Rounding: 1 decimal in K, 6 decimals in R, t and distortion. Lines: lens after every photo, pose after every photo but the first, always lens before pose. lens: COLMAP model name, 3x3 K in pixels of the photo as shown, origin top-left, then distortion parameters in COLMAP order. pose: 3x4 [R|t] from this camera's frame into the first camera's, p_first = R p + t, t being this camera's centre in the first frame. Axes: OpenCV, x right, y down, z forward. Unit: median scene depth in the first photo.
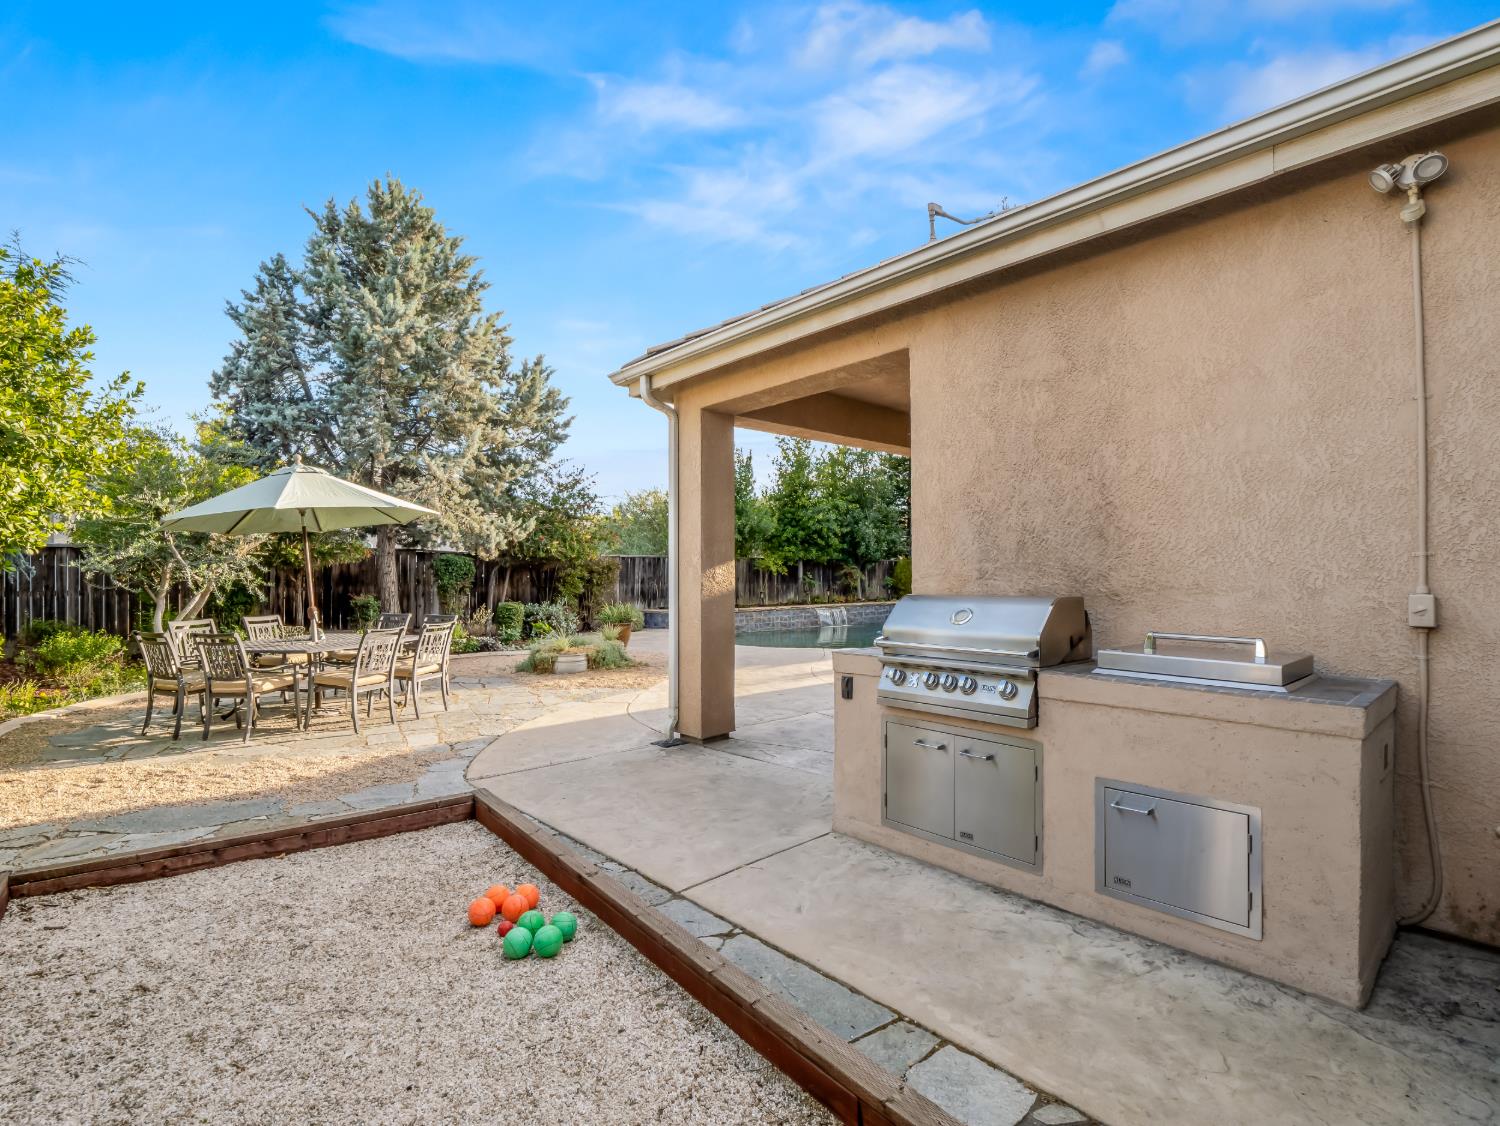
lens RADIAL K [[726.1, 0, 753.7], [0, 726.1, 563.6], [0, 0, 1]] dist [-0.012990, -0.002009]
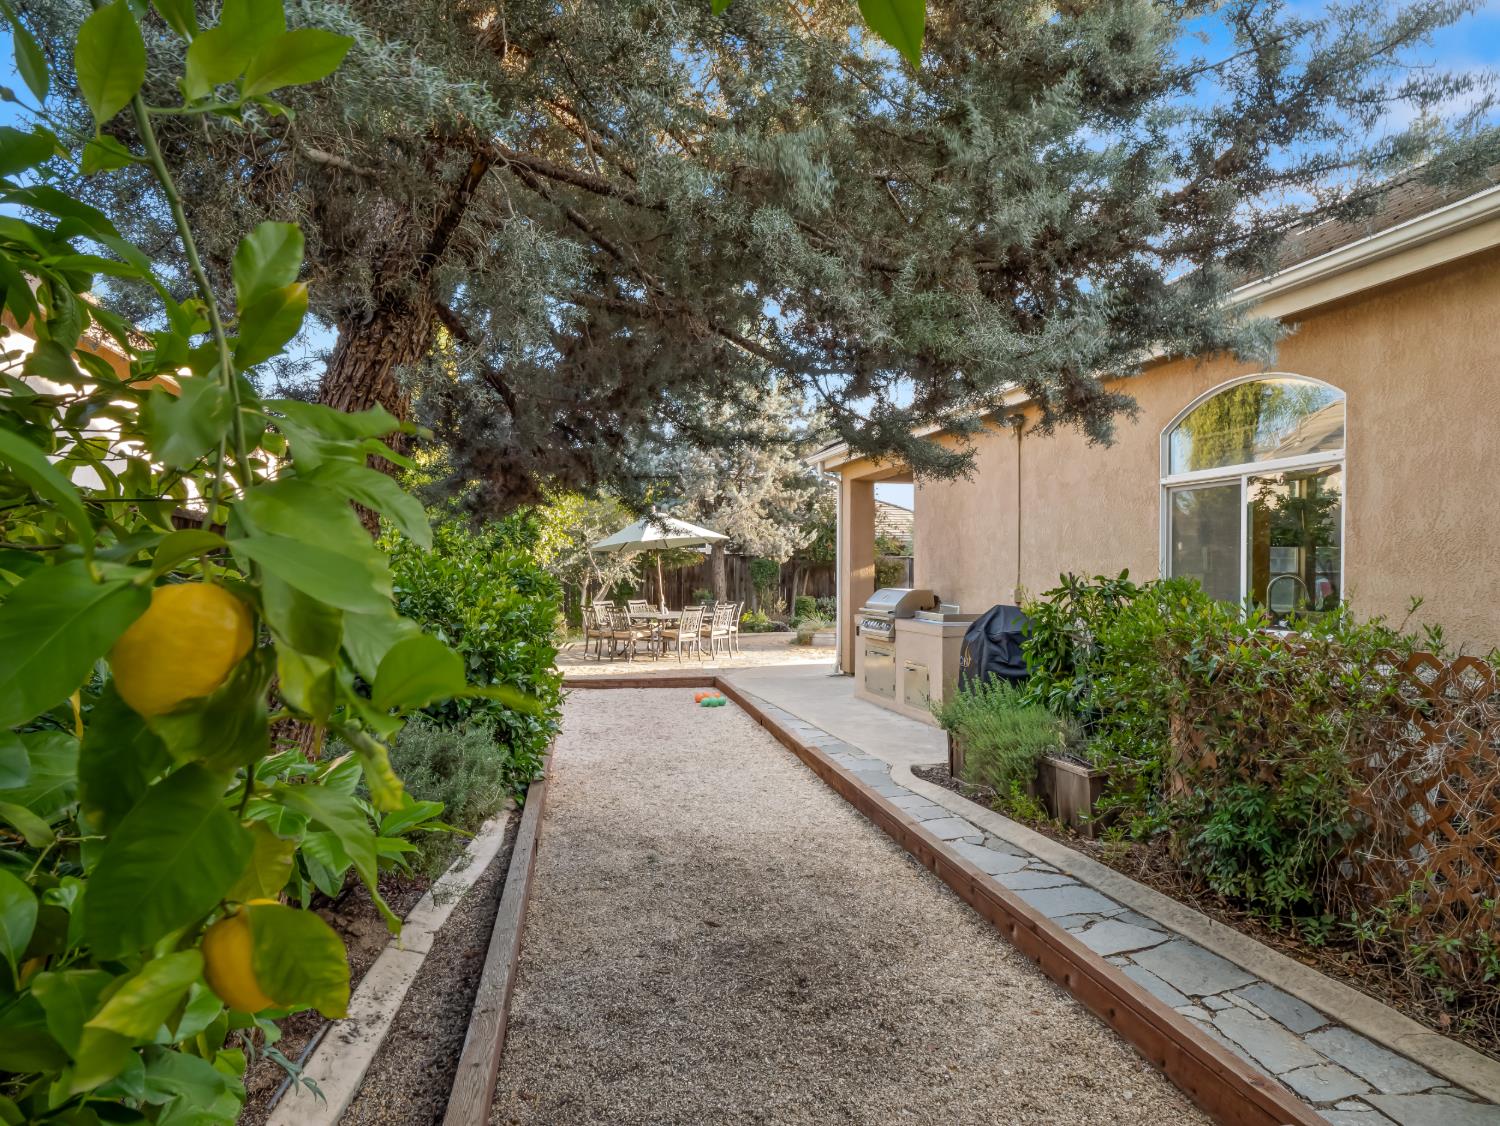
lens RADIAL K [[841.1, 0, 748.6], [0, 841.1, 568.2], [0, 0, 1]] dist [0.001776, -0.002312]
pose [[0.890976, 0.000496, -0.454051, 0.406295], [0.004746, 0.999935, 0.010405, -0.018739], [0.454026, -0.011426, 0.890915, -0.579218]]
